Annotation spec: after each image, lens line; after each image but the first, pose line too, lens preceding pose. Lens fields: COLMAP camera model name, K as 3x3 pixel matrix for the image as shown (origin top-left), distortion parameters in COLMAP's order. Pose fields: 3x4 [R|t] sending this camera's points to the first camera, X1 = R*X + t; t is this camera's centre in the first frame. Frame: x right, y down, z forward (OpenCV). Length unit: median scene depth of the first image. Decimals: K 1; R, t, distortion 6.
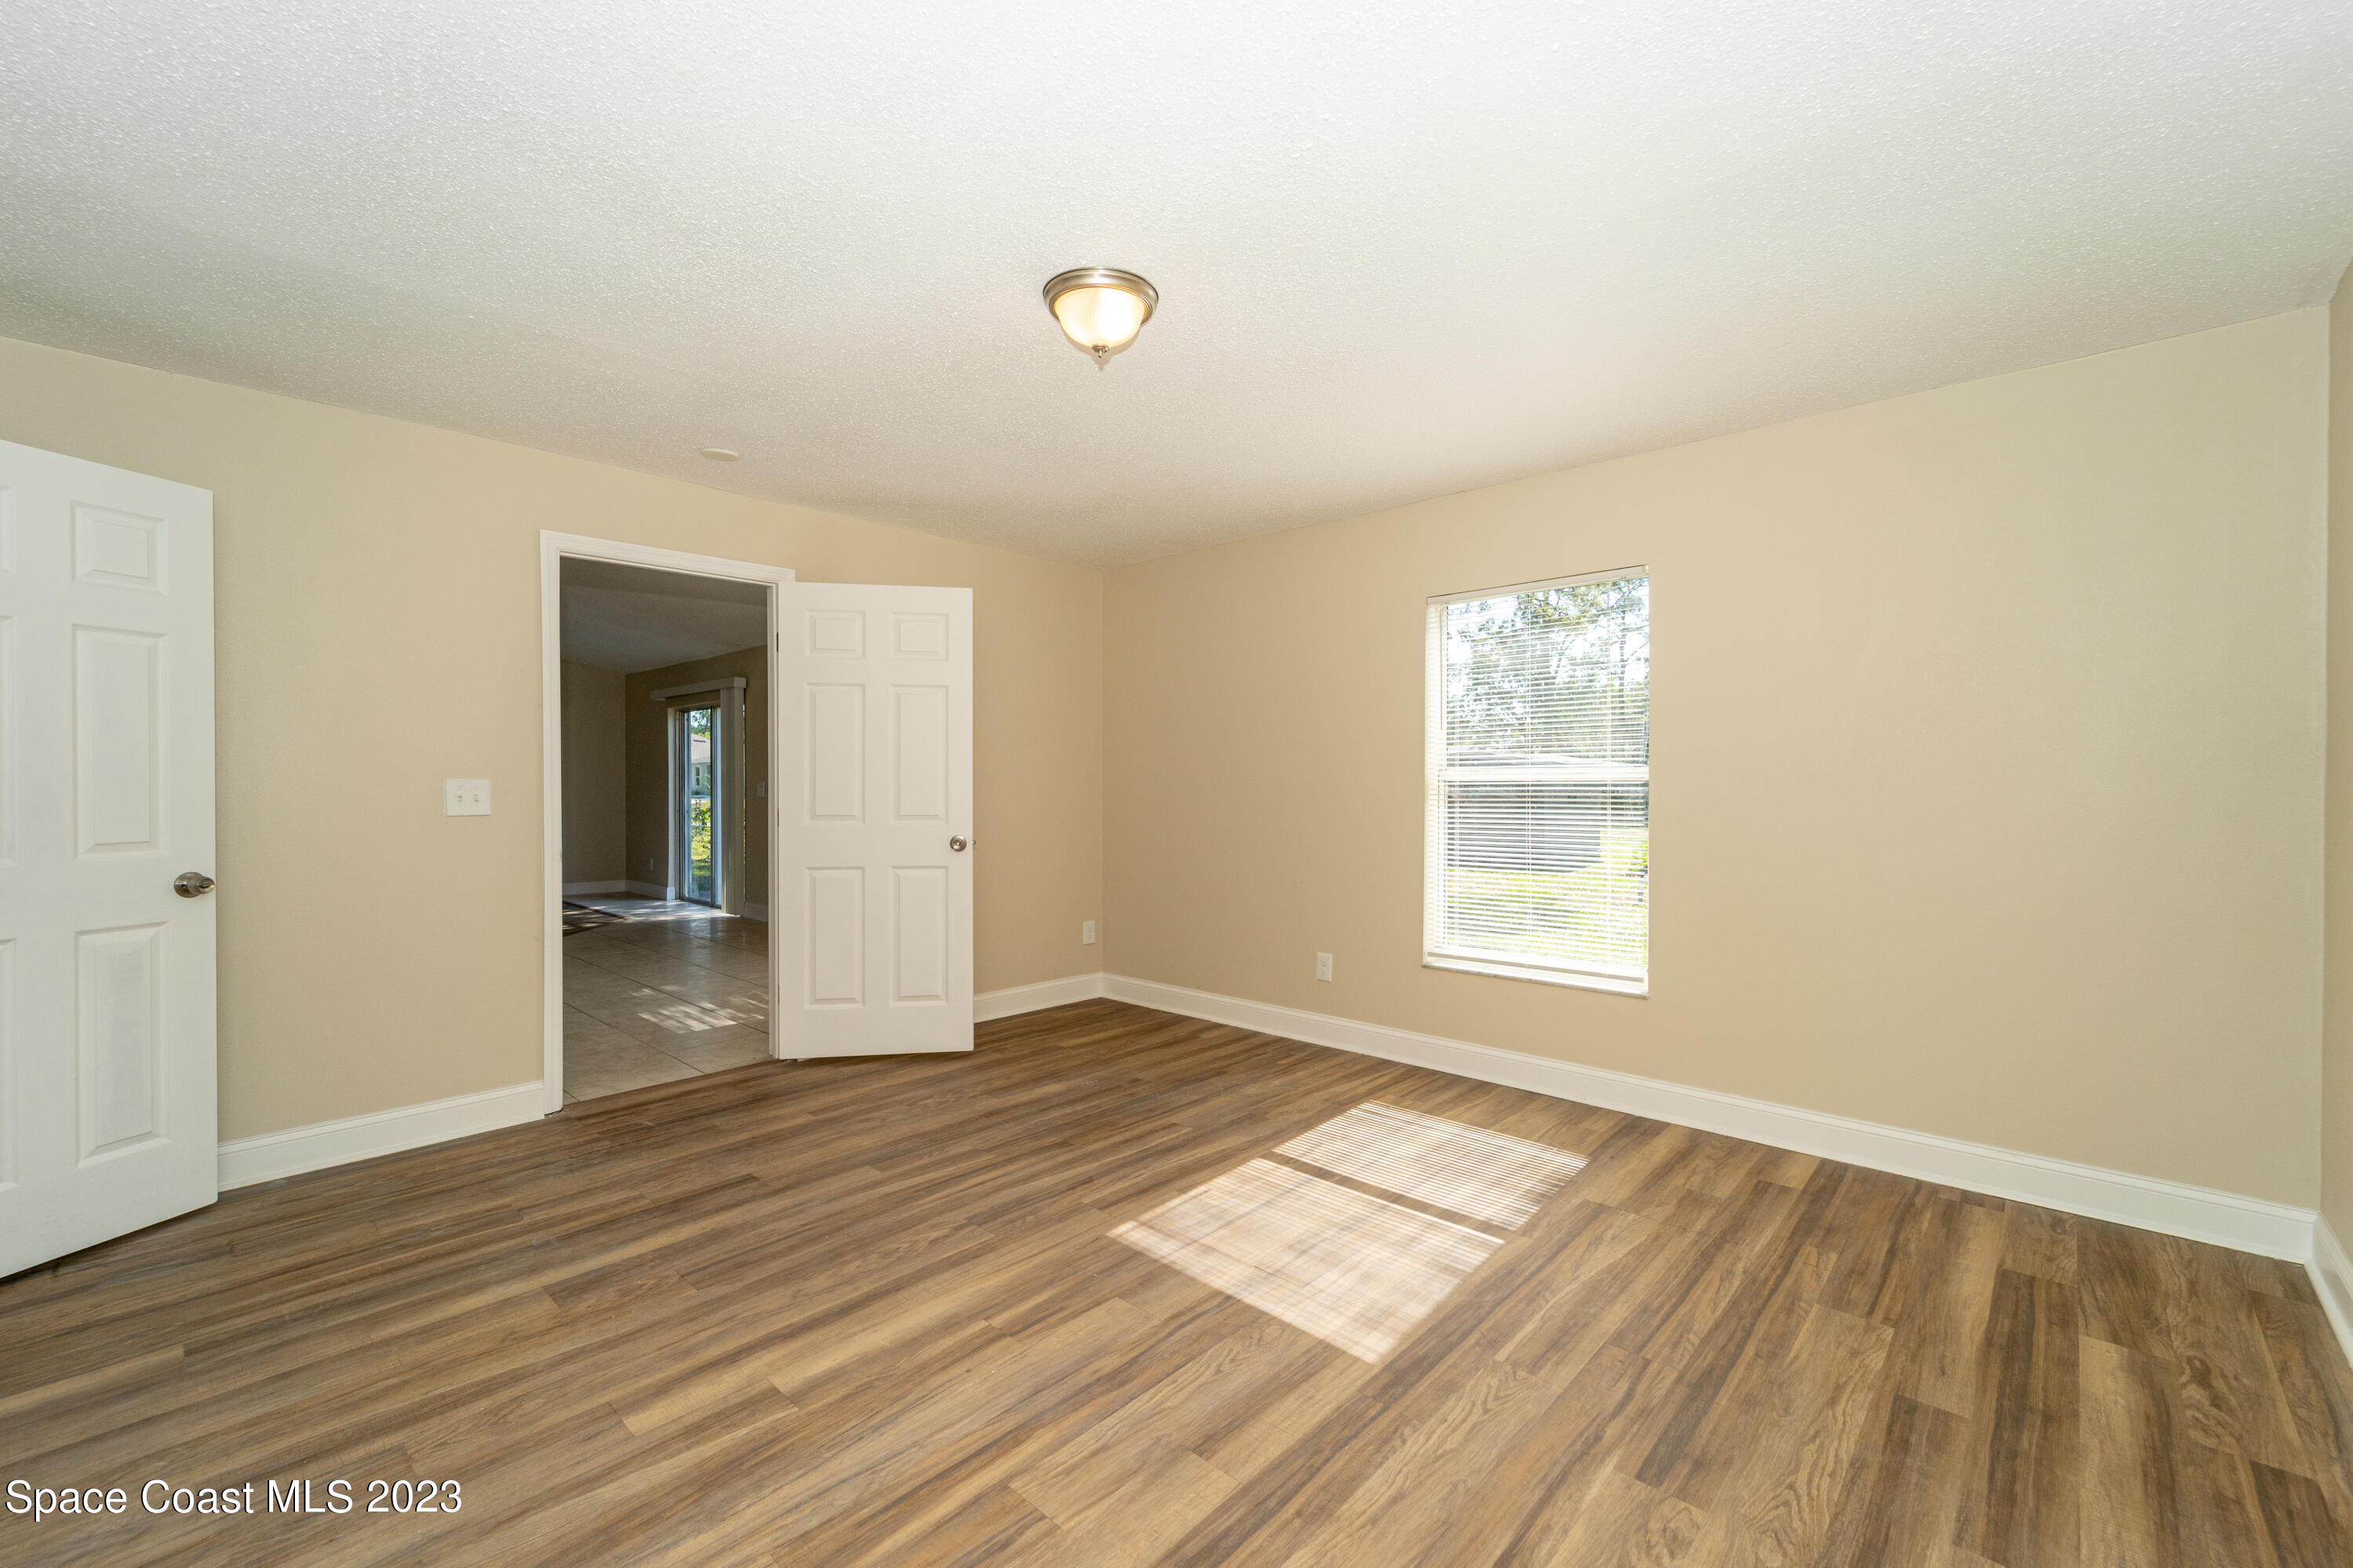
lens RADIAL K [[971.7, 0, 1176.5], [0, 971.7, 784.0], [0, 0, 1]] dist [-0.000711, -0.000340]
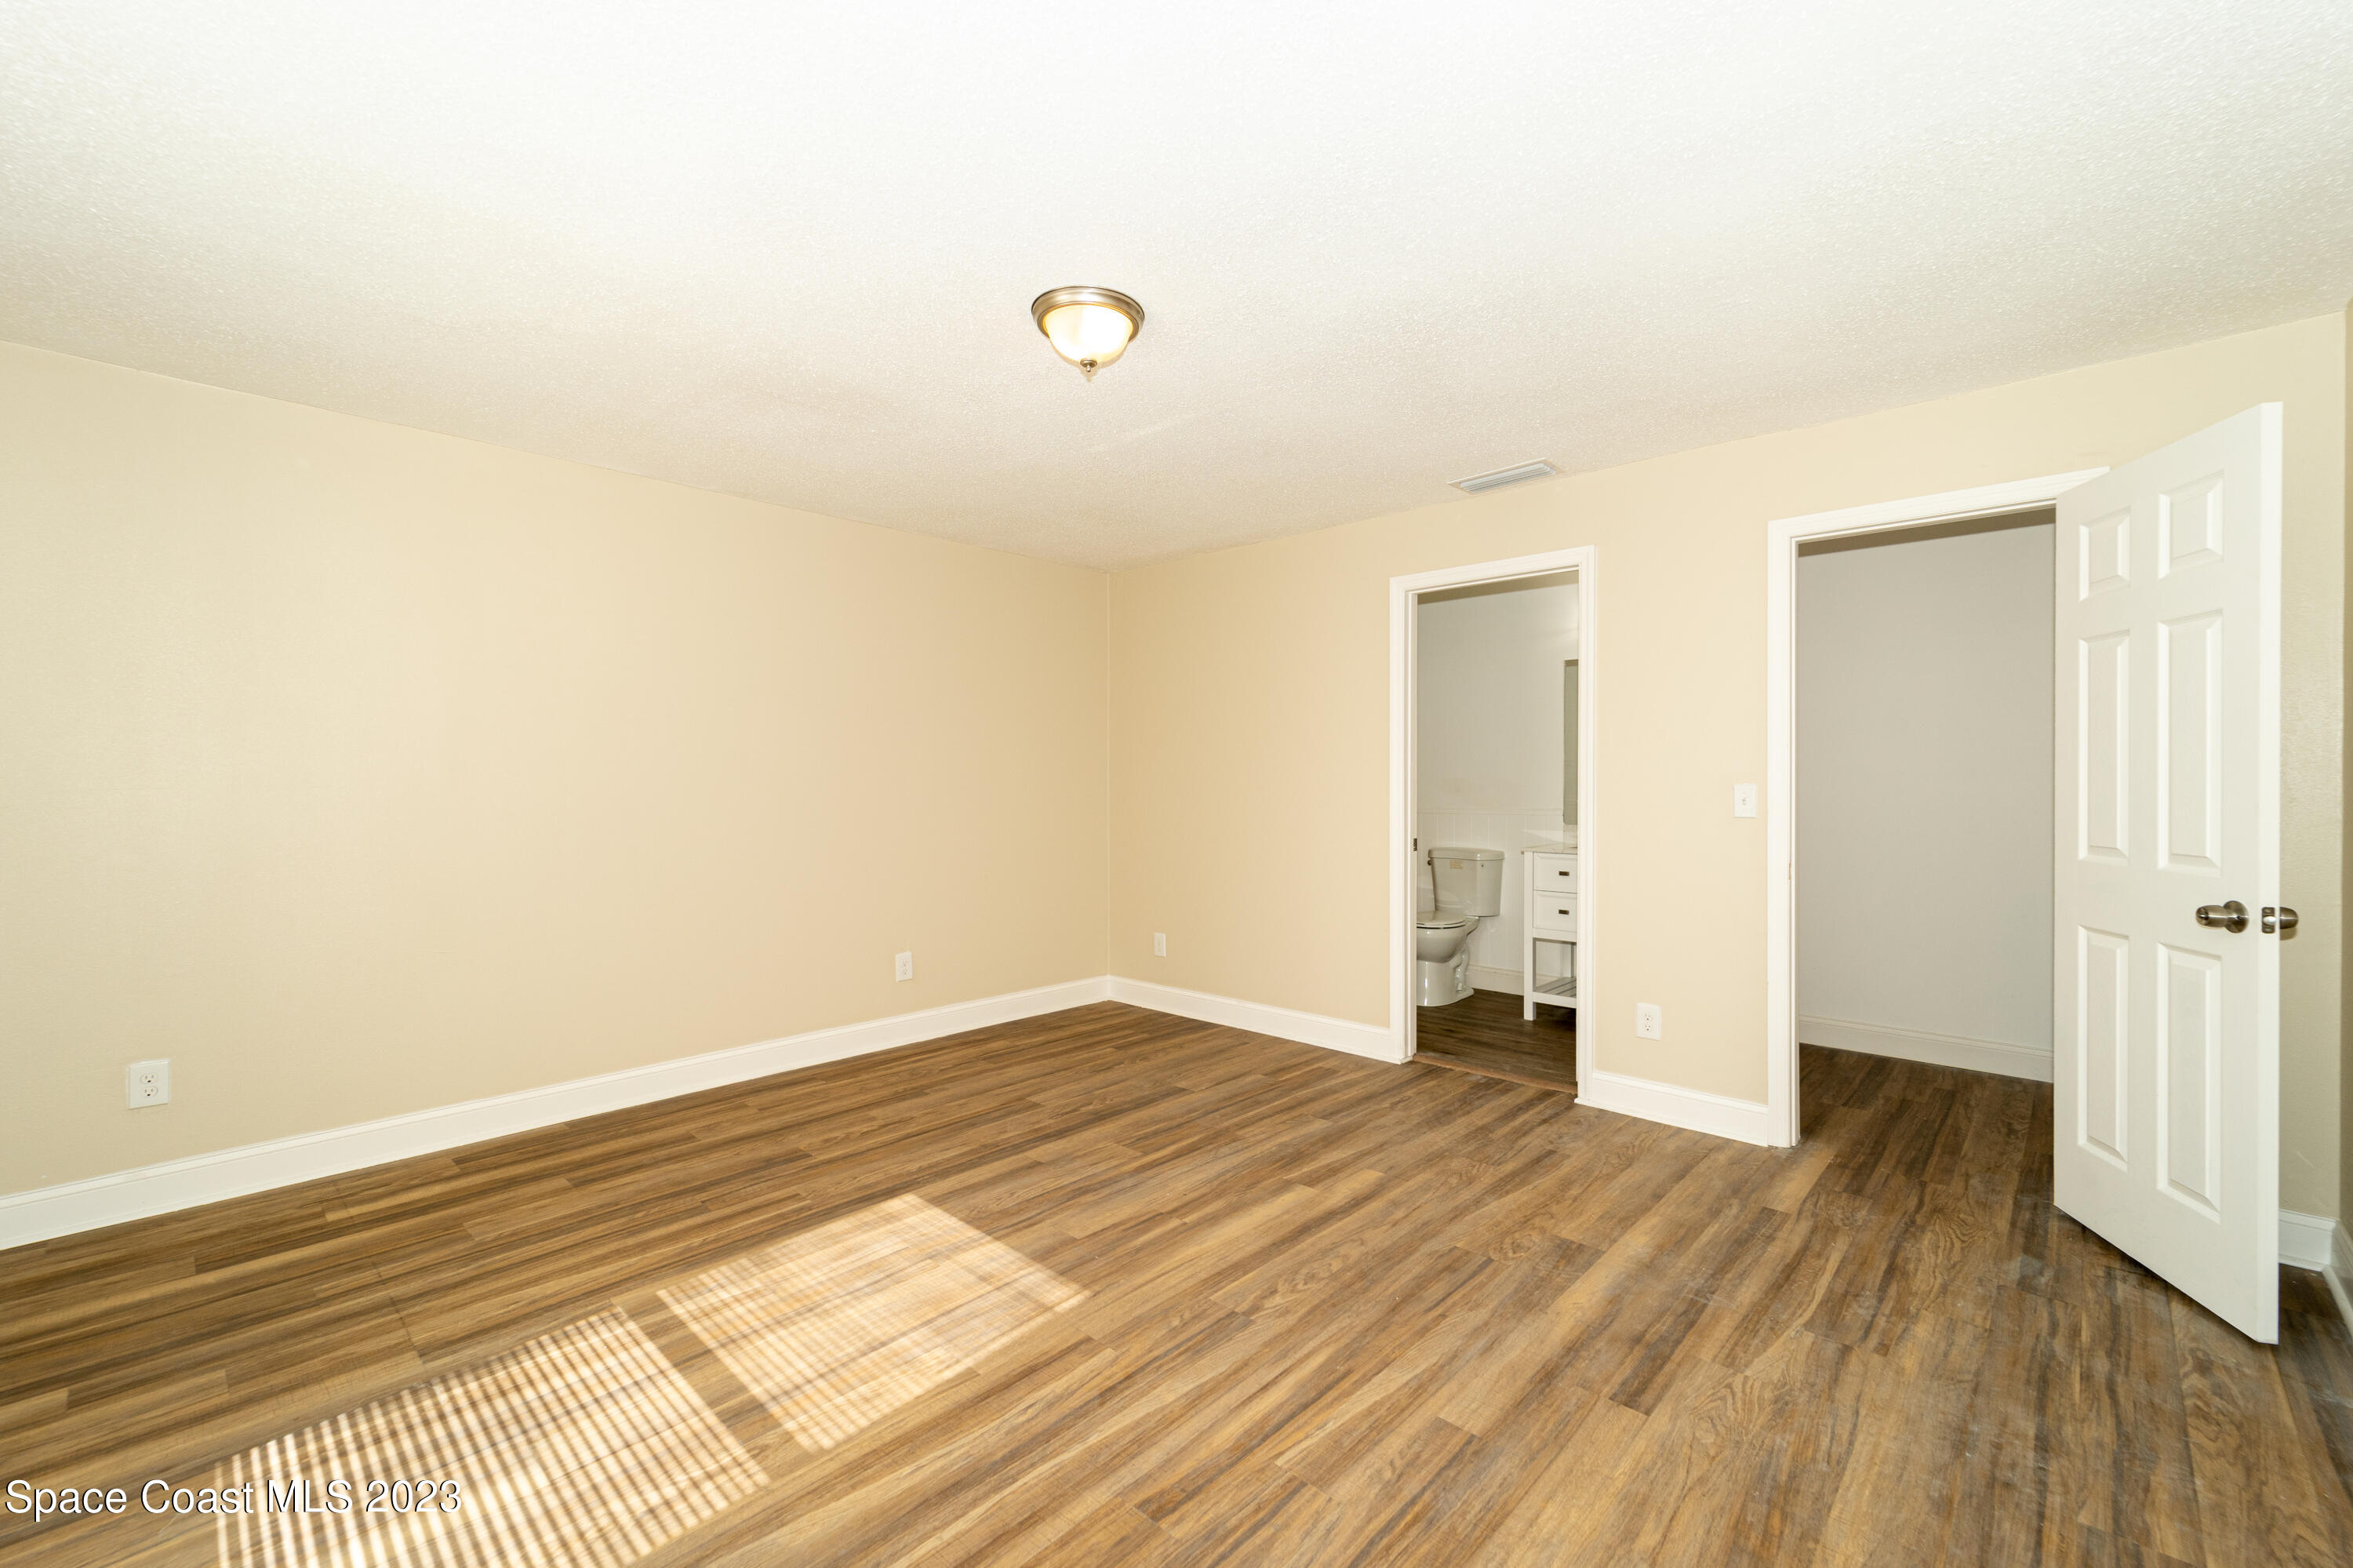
lens RADIAL K [[964.1, 0, 1206.2], [0, 964.1, 789.2], [0, 0, 1]] dist [-0.000403, -0.000714]
pose [[-0.999697, 0.002658, -0.024485, -0.175586], [0.002417, 0.999949, 0.009837, -0.012079], [0.024510, 0.009775, -0.999652, 2.015025]]
